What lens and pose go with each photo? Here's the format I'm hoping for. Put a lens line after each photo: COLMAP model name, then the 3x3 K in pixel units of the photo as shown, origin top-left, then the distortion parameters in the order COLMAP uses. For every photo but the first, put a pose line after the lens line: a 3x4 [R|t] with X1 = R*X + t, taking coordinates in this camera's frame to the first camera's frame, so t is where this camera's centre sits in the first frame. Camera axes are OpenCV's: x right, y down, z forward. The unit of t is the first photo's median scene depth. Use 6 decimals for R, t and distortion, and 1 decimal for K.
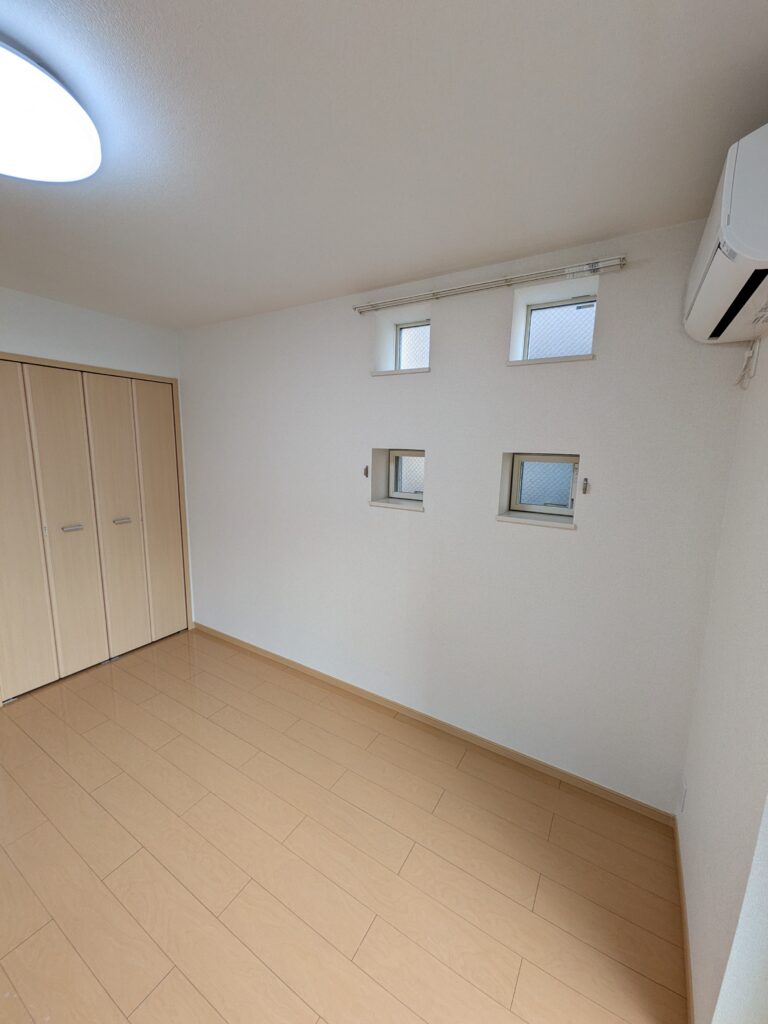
lens RADIAL K [[404.5, 0, 382.5], [0, 404.5, 516.1], [0, 0, 1]] dist [0.001374, -0.000060]
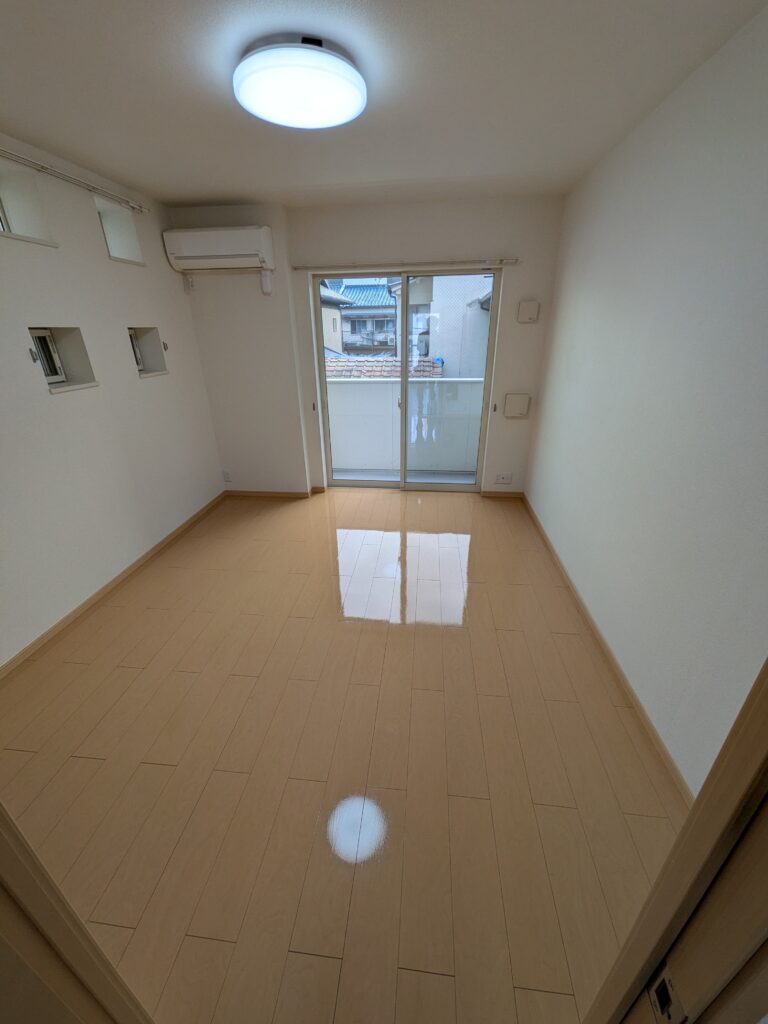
lens RADIAL K [[404.5, 0, 382.5], [0, 404.5, 516.1], [0, 0, 1]] dist [0.001374, -0.000060]
pose [[-0.425692, -0.404377, 0.809485, -1.500318], [0.149191, 0.850981, 0.503562, -0.177074], [-0.892485, 0.335129, -0.301926, 0.850083]]
